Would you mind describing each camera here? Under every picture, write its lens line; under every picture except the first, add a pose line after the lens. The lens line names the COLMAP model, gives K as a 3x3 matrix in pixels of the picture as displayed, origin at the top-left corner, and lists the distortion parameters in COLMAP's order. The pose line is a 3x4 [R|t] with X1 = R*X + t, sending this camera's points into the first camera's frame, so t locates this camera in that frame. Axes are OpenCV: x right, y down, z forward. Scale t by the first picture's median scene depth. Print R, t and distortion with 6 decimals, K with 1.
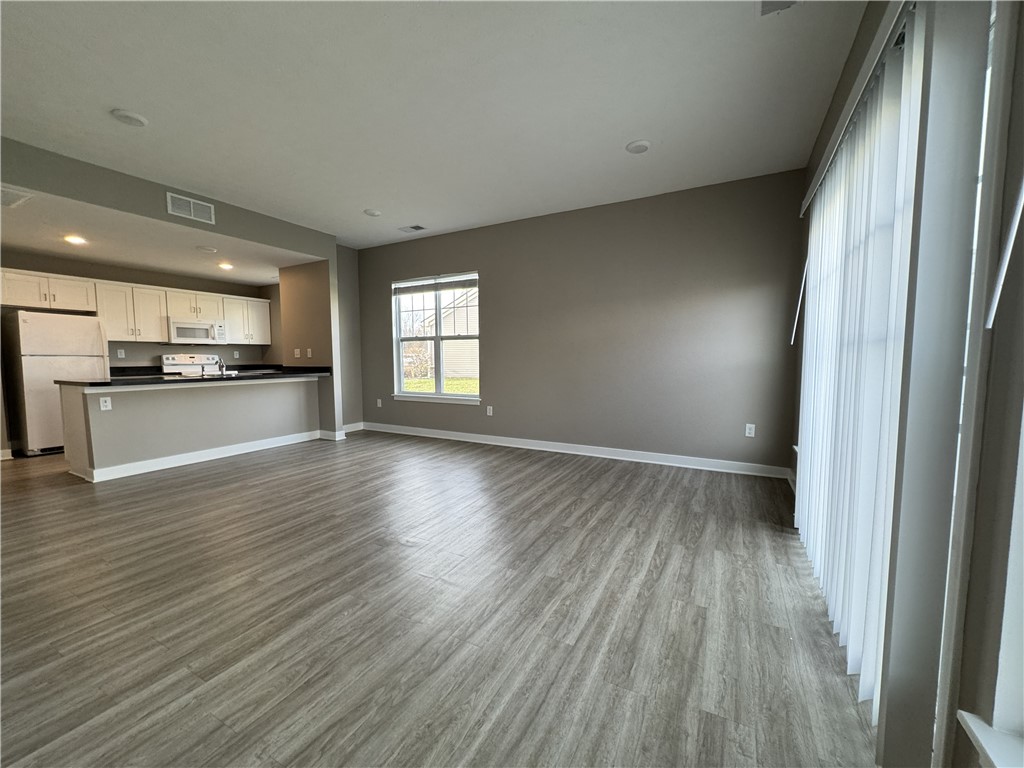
lens RADIAL K [[408.9, 0, 514.2], [0, 408.9, 386.7], [0, 0, 1]] dist [-0.001100, 0.000511]
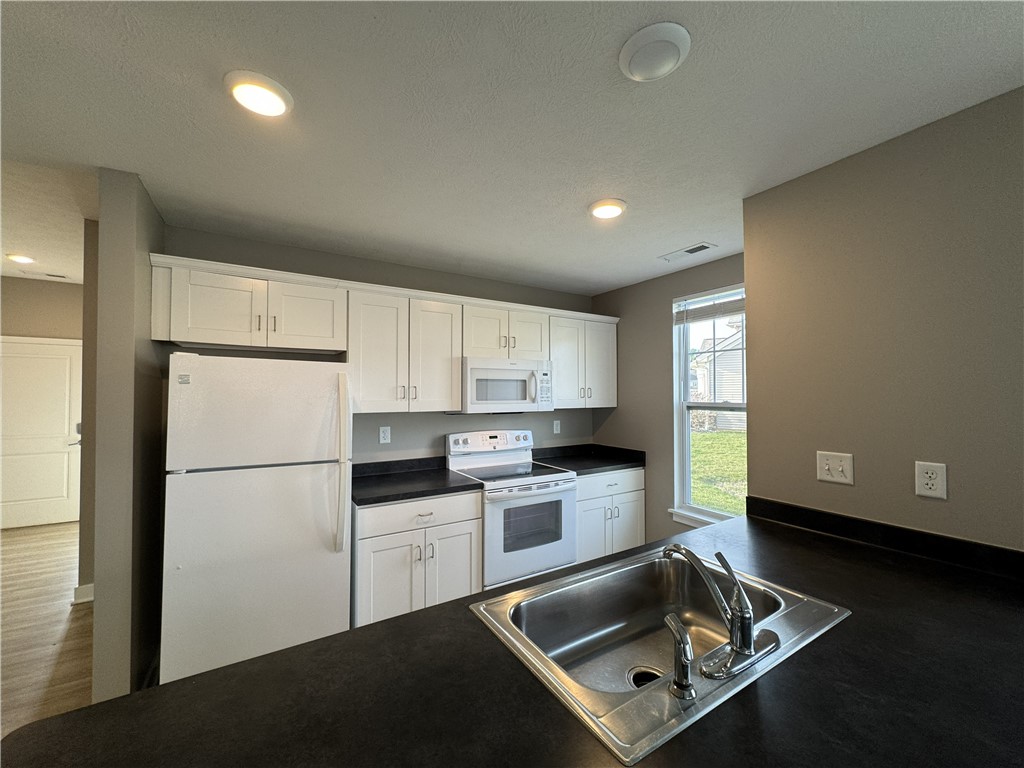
lens RADIAL K [[408.9, 0, 517.3], [0, 408.9, 387.7], [0, 0, 1]] dist [-0.001100, 0.000511]
pose [[0.876135, -0.006099, -0.482027, -0.605482], [-0.036548, 0.996202, -0.079036, -0.109159], [0.480678, 0.086863, 0.872584, 0.664944]]
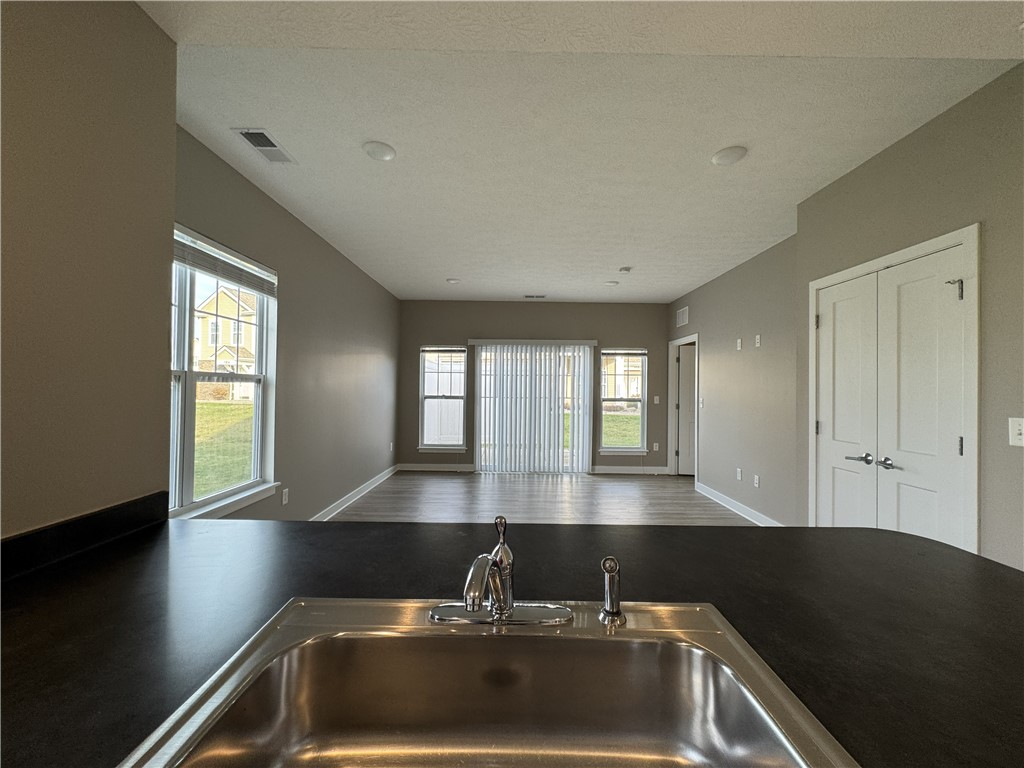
lens RADIAL K [[408.9, 0, 511.7], [0, 408.9, 384.2], [0, 0, 1]] dist [-0.001100, 0.000511]
pose [[-0.484338, 0.007117, 0.874852, -0.722651], [0.051255, 0.998480, 0.020254, -0.101583], [-0.873378, 0.054650, -0.483966, 0.910860]]
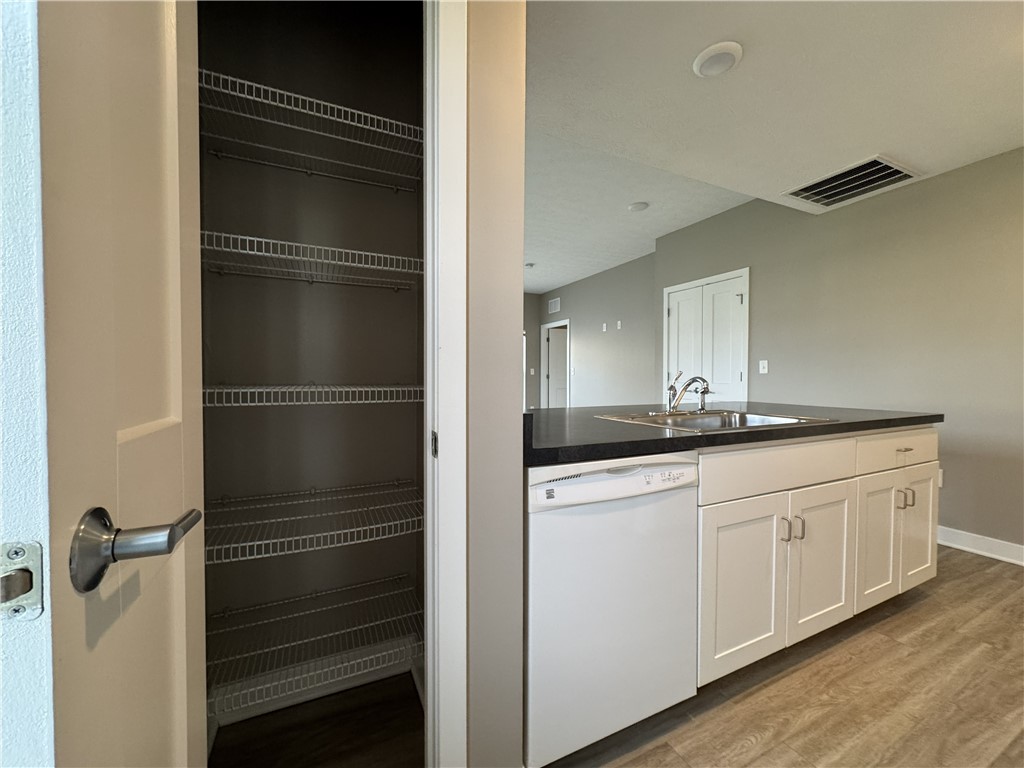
lens RADIAL K [[408.9, 0, 515.3], [0, 408.9, 383.4], [0, 0, 1]] dist [-0.001100, 0.000511]
pose [[-0.809190, -0.008721, 0.587483, -0.703352], [0.043613, 0.996240, 0.074861, -0.081082], [-0.585927, 0.086199, -0.805767, 1.202393]]
